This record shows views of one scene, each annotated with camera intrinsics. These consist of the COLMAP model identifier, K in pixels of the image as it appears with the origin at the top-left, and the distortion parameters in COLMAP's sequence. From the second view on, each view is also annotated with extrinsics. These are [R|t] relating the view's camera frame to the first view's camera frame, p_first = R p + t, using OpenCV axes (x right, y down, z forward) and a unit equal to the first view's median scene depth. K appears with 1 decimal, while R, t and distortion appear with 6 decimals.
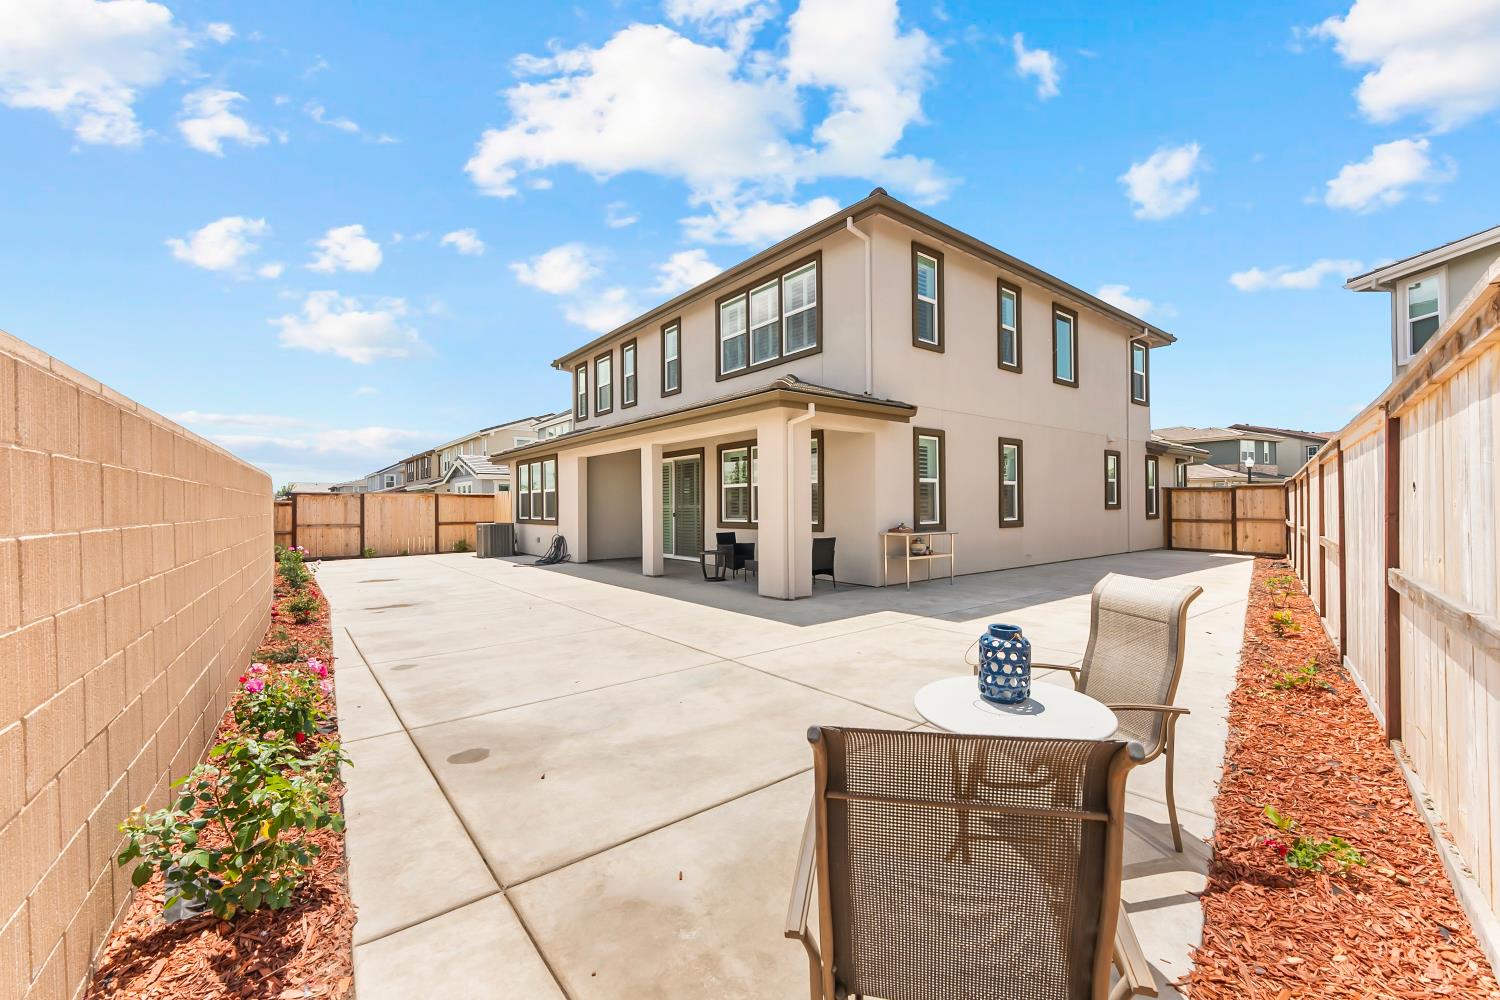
lens RADIAL K [[621.8, 0, 759.4], [0, 621.8, 503.1], [0, 0, 1]] dist [0.000906, -0.000502]
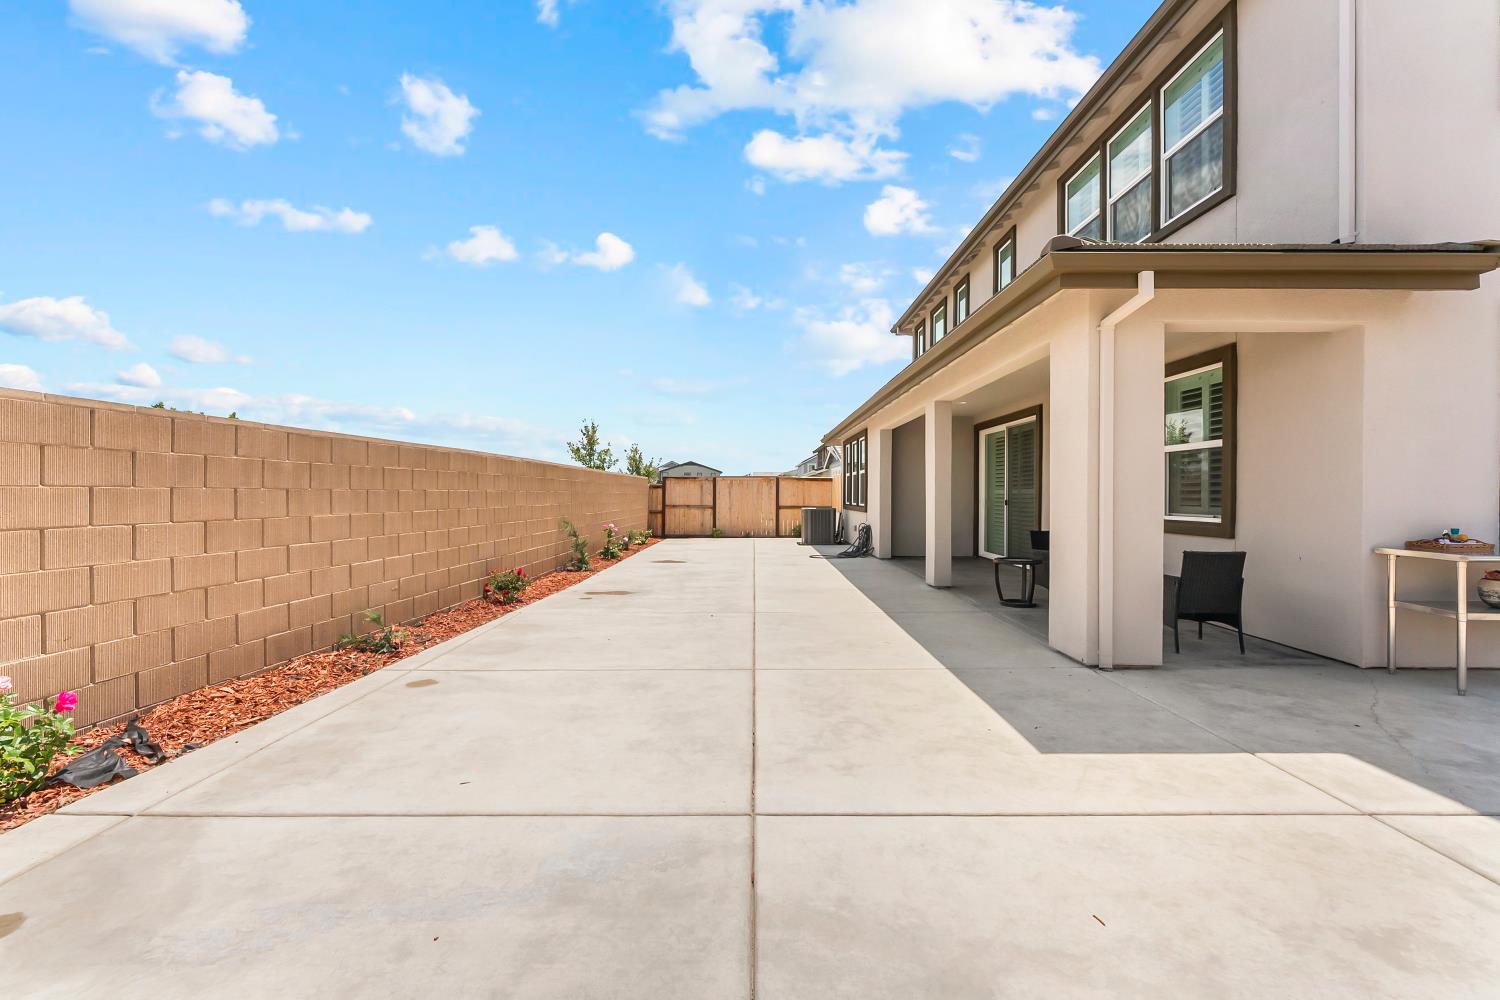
lens RADIAL K [[621.8, 0, 754.1], [0, 621.8, 490.9], [0, 0, 1]] dist [0.000906, -0.000502]
pose [[0.774190, 0.009013, -0.632889, 0.103079], [-0.010641, 0.999943, 0.001222, 0.007960], [0.632863, 0.005788, 0.774242, 0.287362]]
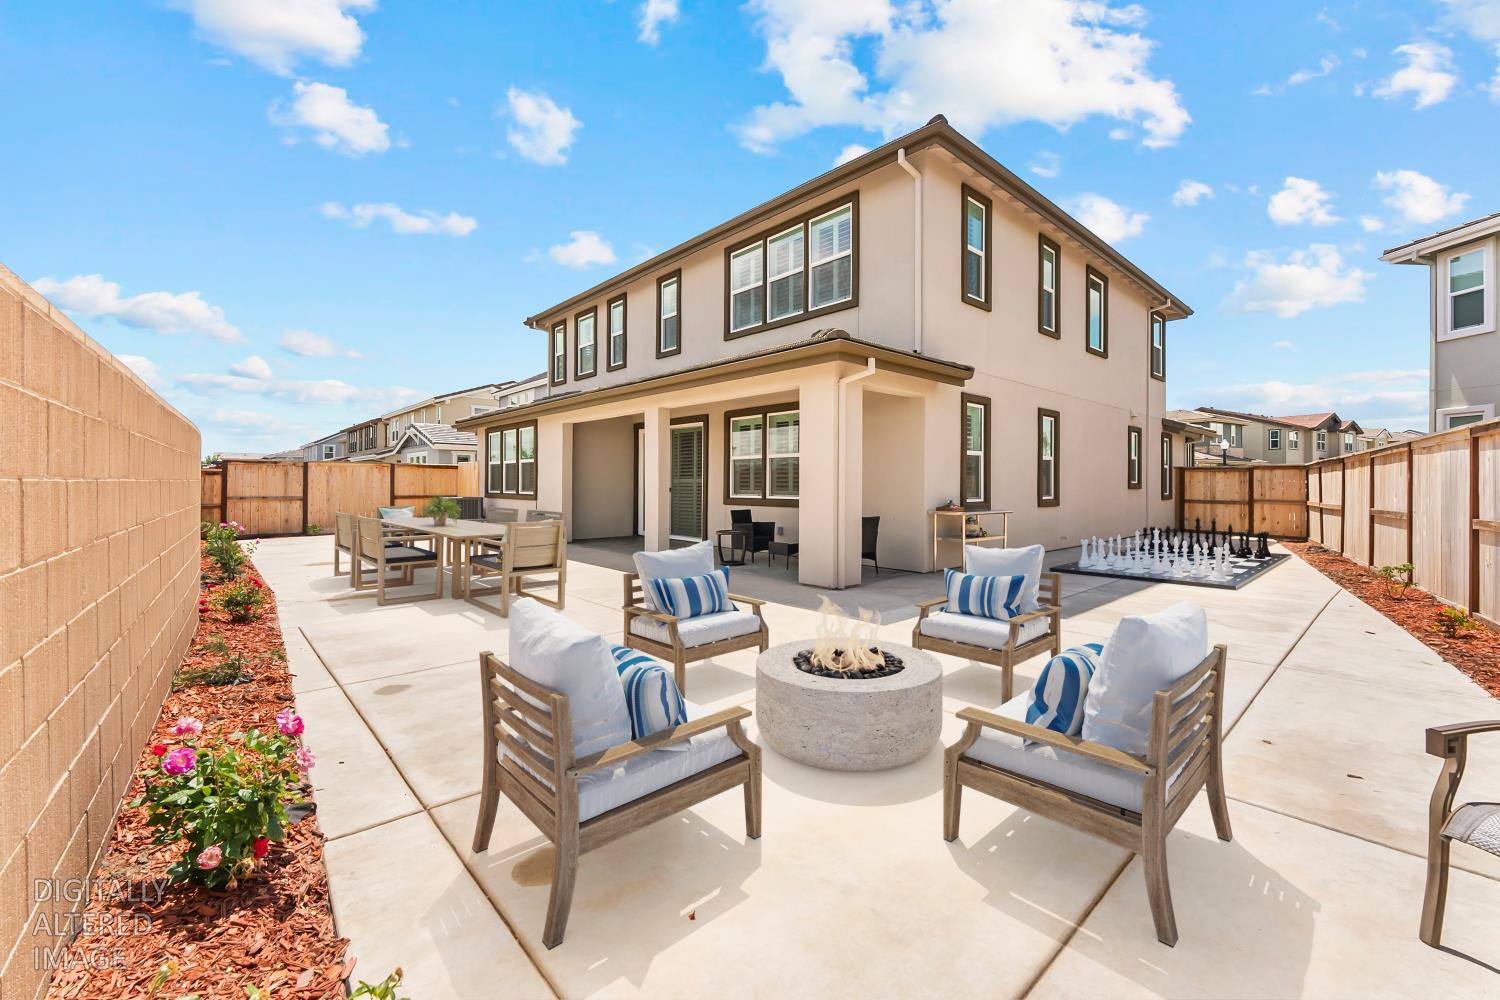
lens RADIAL K [[621.8, 0, 750.5], [0, 621.8, 484.4], [0, 0, 1]] dist [0.000906, -0.000502]
pose [[0.997799, 0.010909, 0.065404, -0.089122], [-0.011241, 0.999926, 0.004704, 0.006270], [-0.065348, -0.005429, 0.997848, 0.107281]]
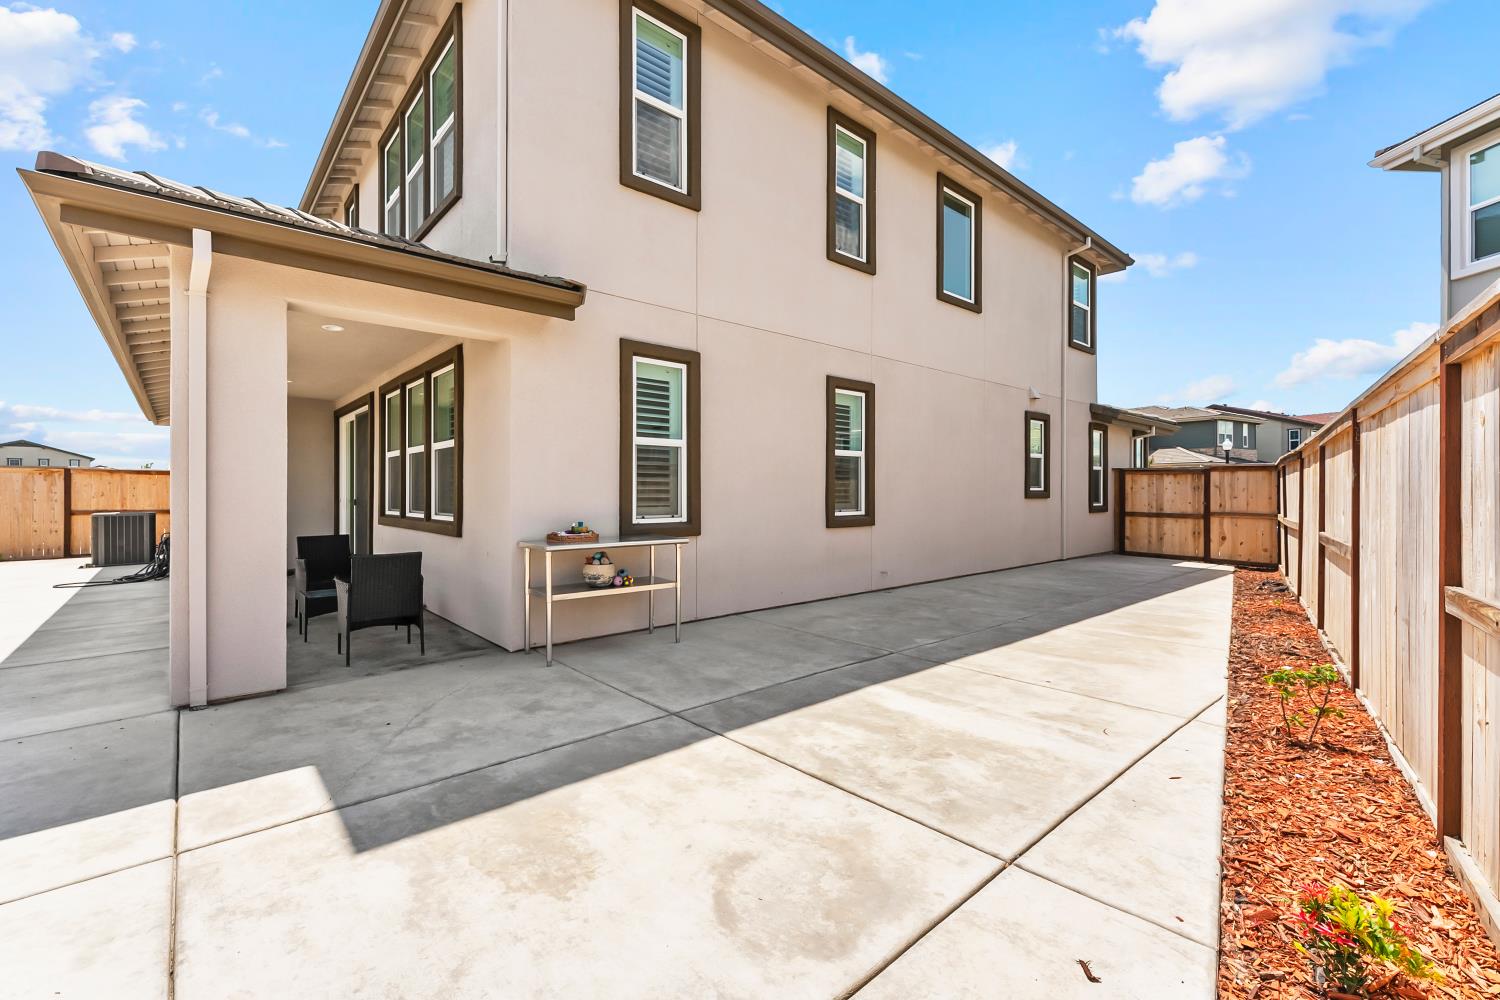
lens RADIAL K [[626.8, 0, 788.9], [0, 626.8, 494.3], [0, 0, 1]] dist [0.001704, -0.000665]
pose [[0.998213, 0.007098, 0.059341, 0.292654], [-0.007526, 0.999947, 0.006996, 0.003245], [-0.059288, -0.007430, 0.998213, 0.376455]]
